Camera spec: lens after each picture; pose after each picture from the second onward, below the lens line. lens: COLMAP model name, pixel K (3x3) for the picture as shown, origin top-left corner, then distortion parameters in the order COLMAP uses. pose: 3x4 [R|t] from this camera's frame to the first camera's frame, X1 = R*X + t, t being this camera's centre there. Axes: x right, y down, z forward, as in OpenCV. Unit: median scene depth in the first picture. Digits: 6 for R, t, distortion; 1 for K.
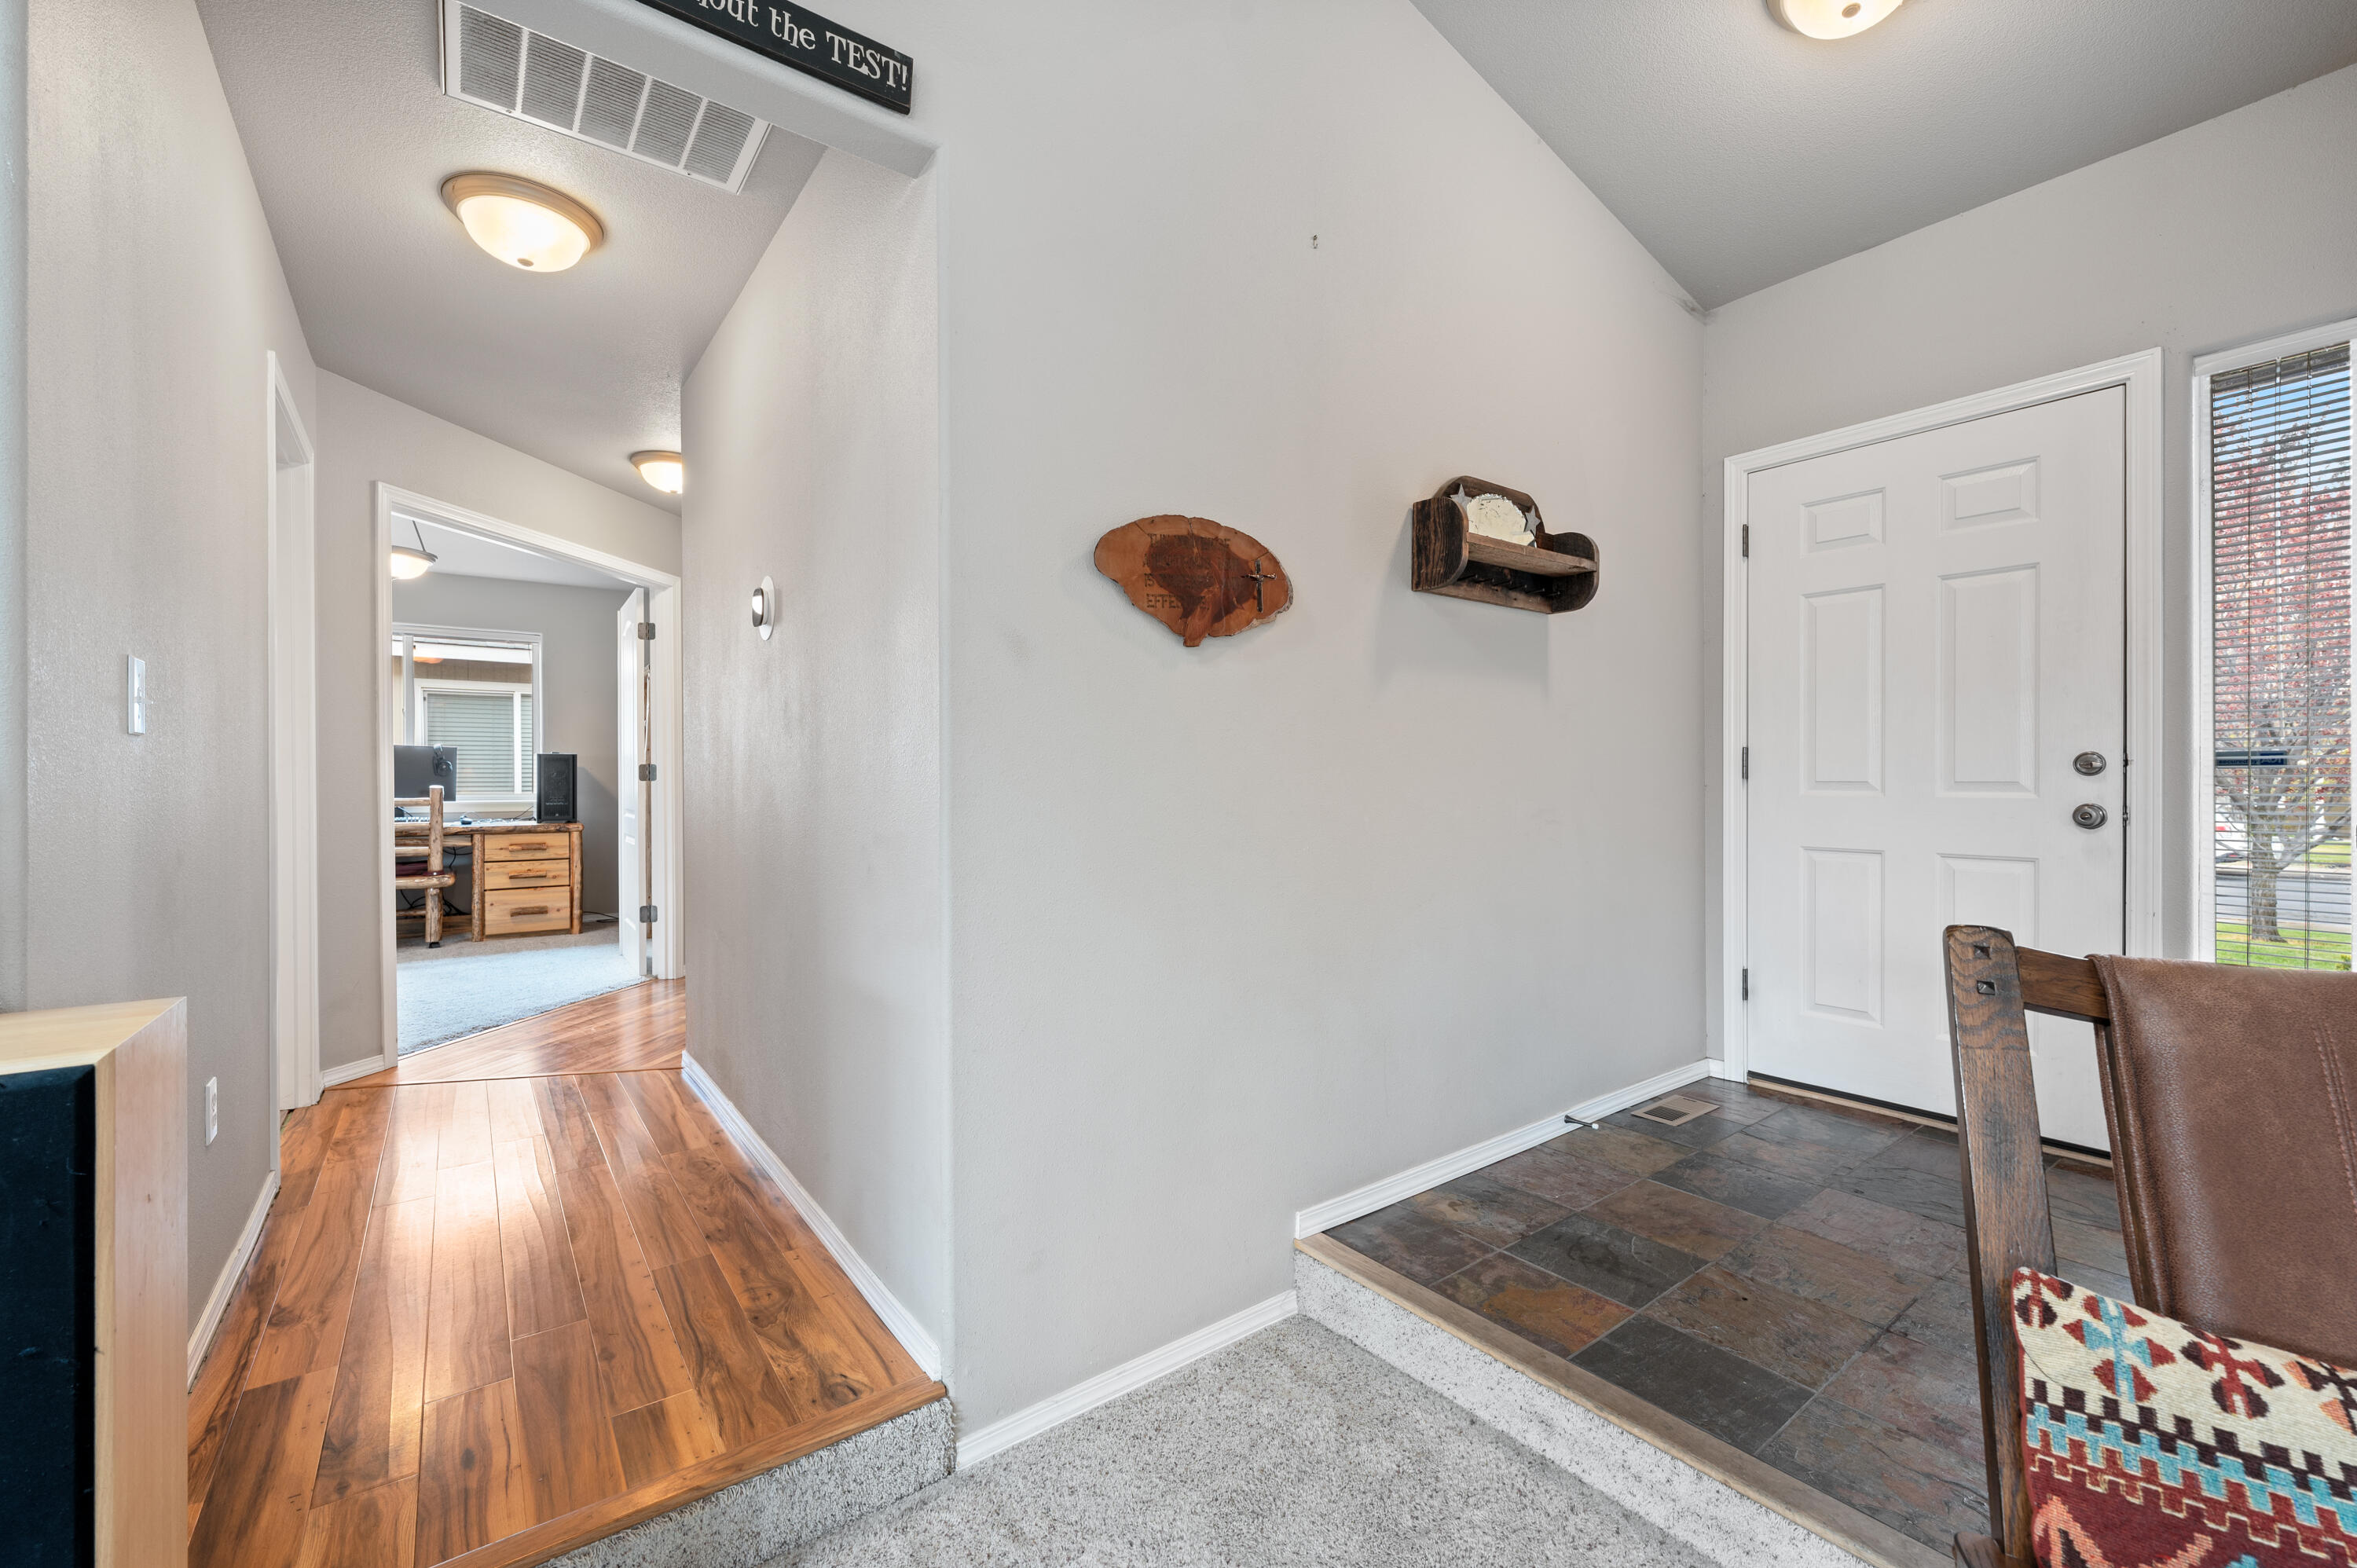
lens RADIAL K [[958.8, 0, 1178.5], [0, 958.8, 784.0], [0, 0, 1]] dist [-0.001504, -0.000213]
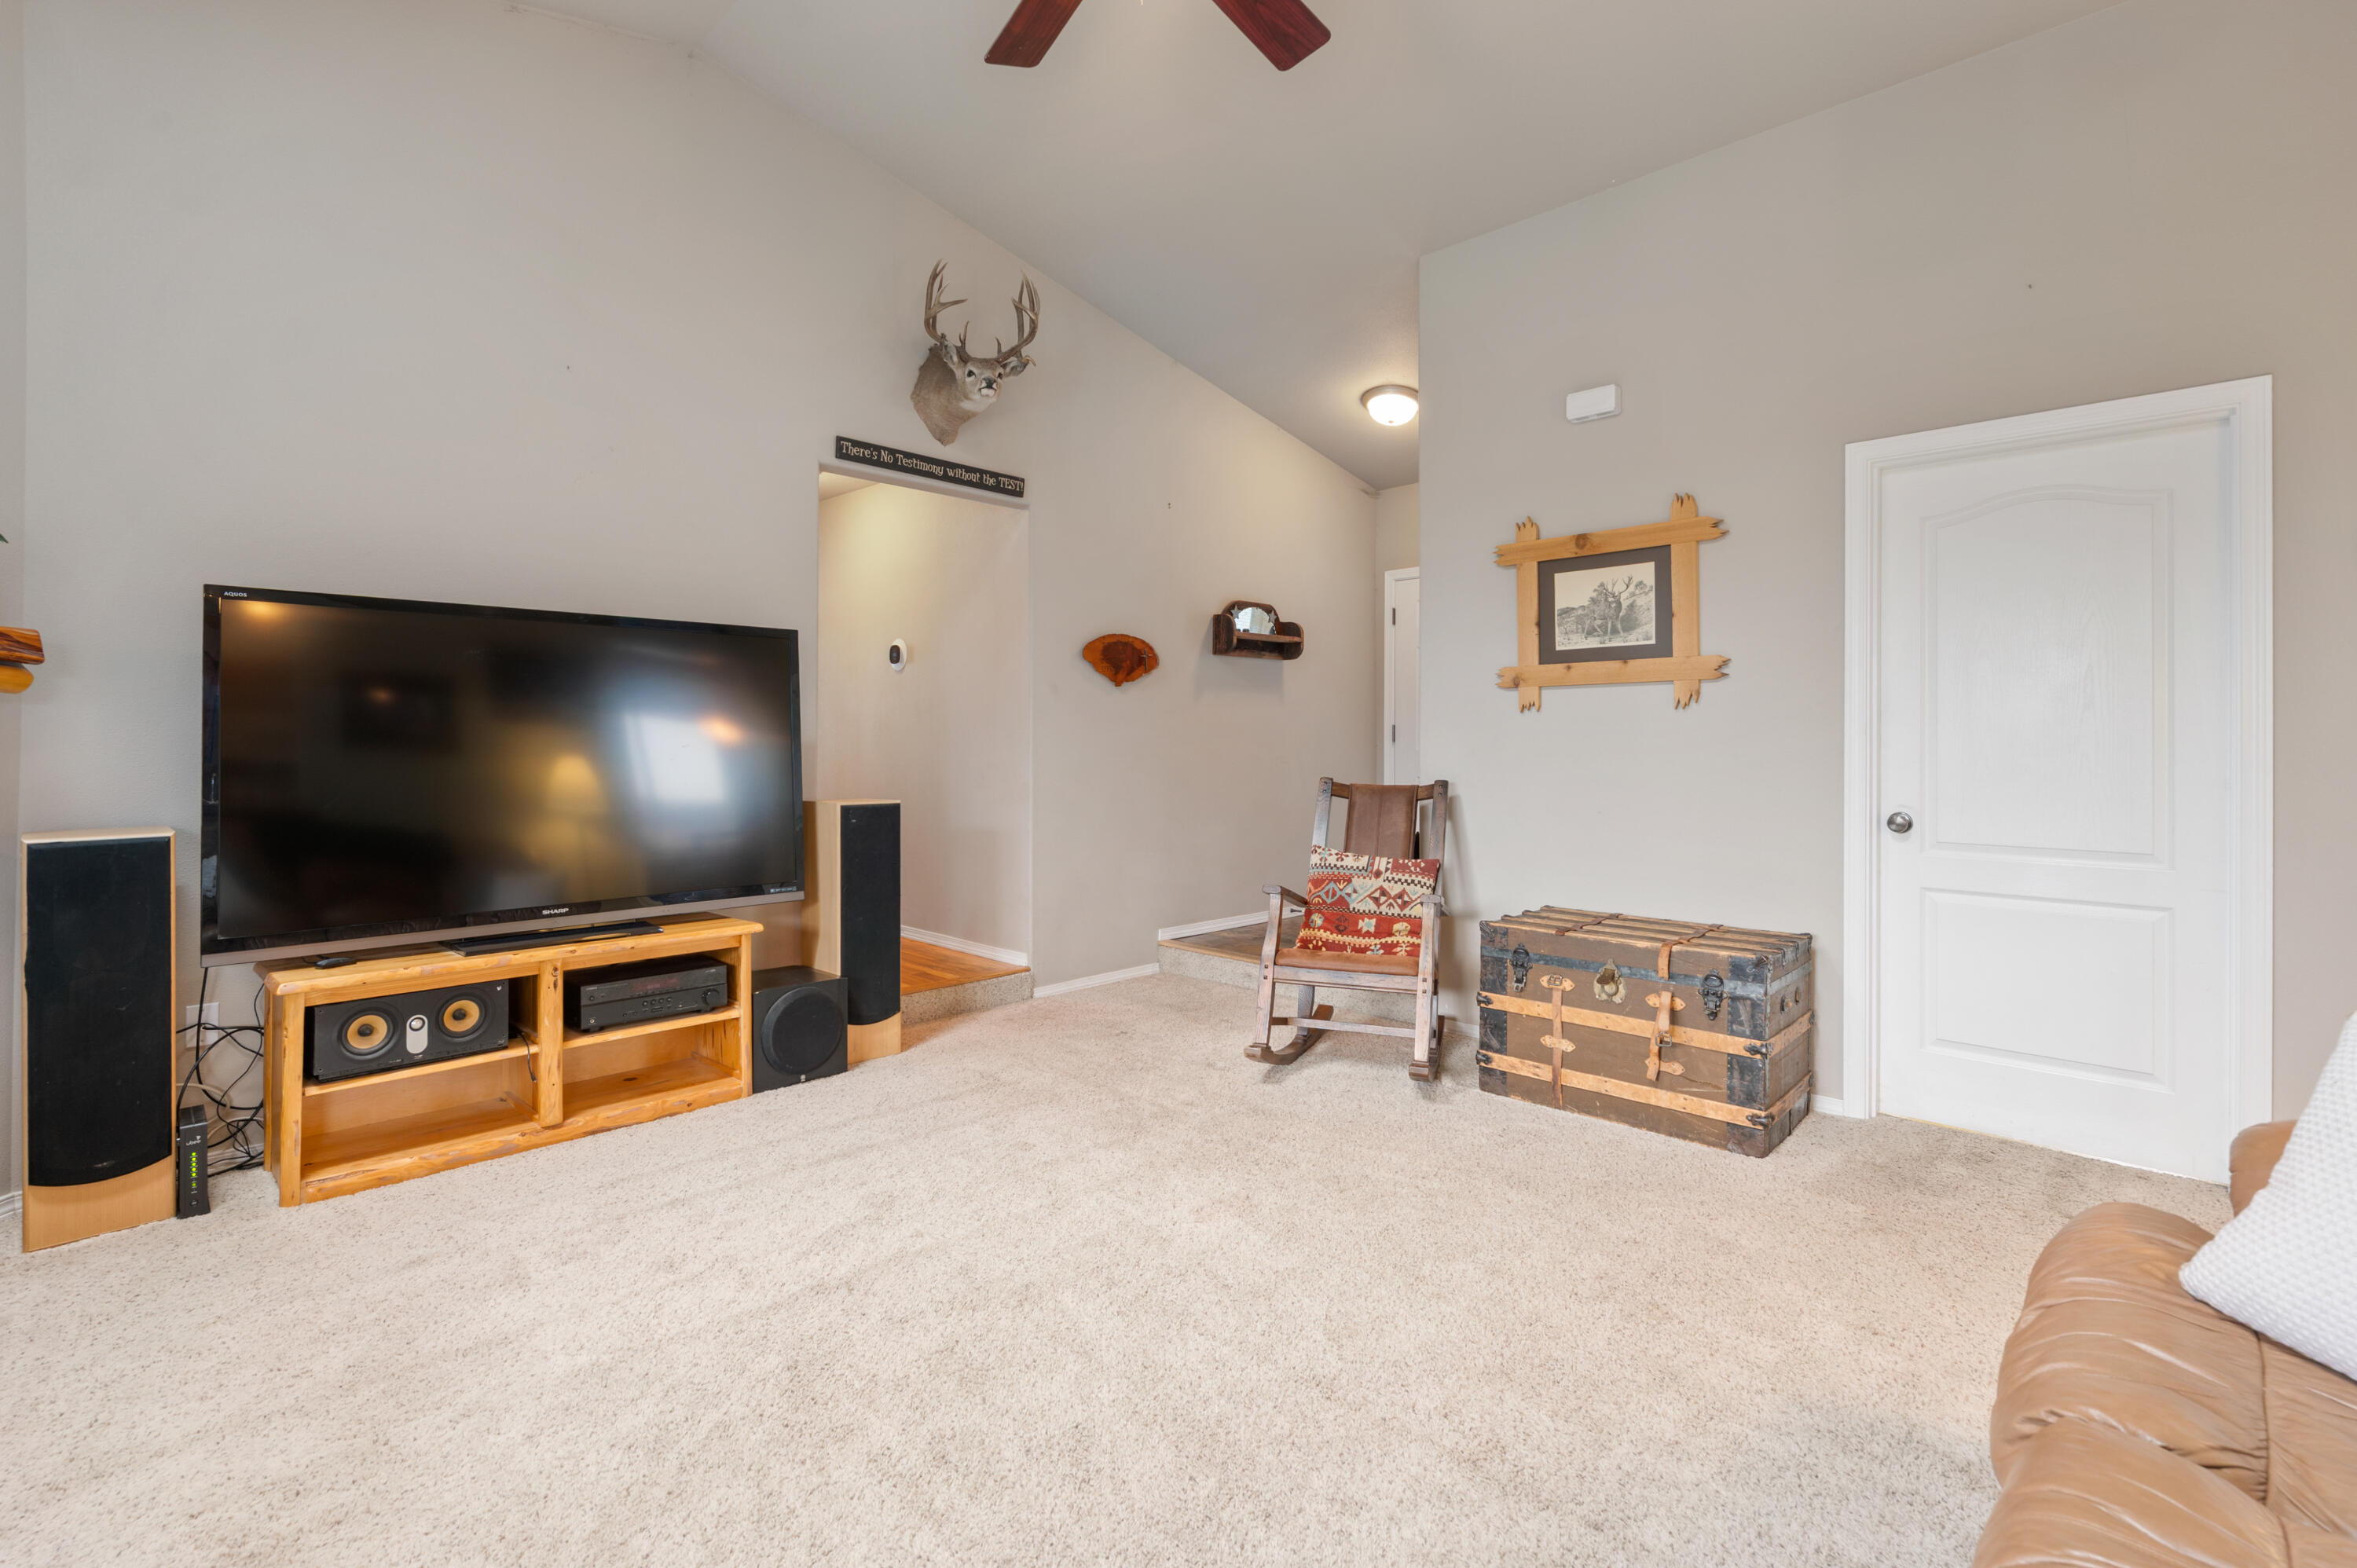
lens RADIAL K [[1075.0, 0, 1176.9], [0, 1075.0, 732.4], [0, 0, 1]] dist [-0.000376, -0.000337]
pose [[0.989070, 0.006371, 0.147307, -0.159392], [-0.004533, 0.999908, -0.012805, 0.005572], [-0.147375, 0.011997, 0.989008, -1.142020]]
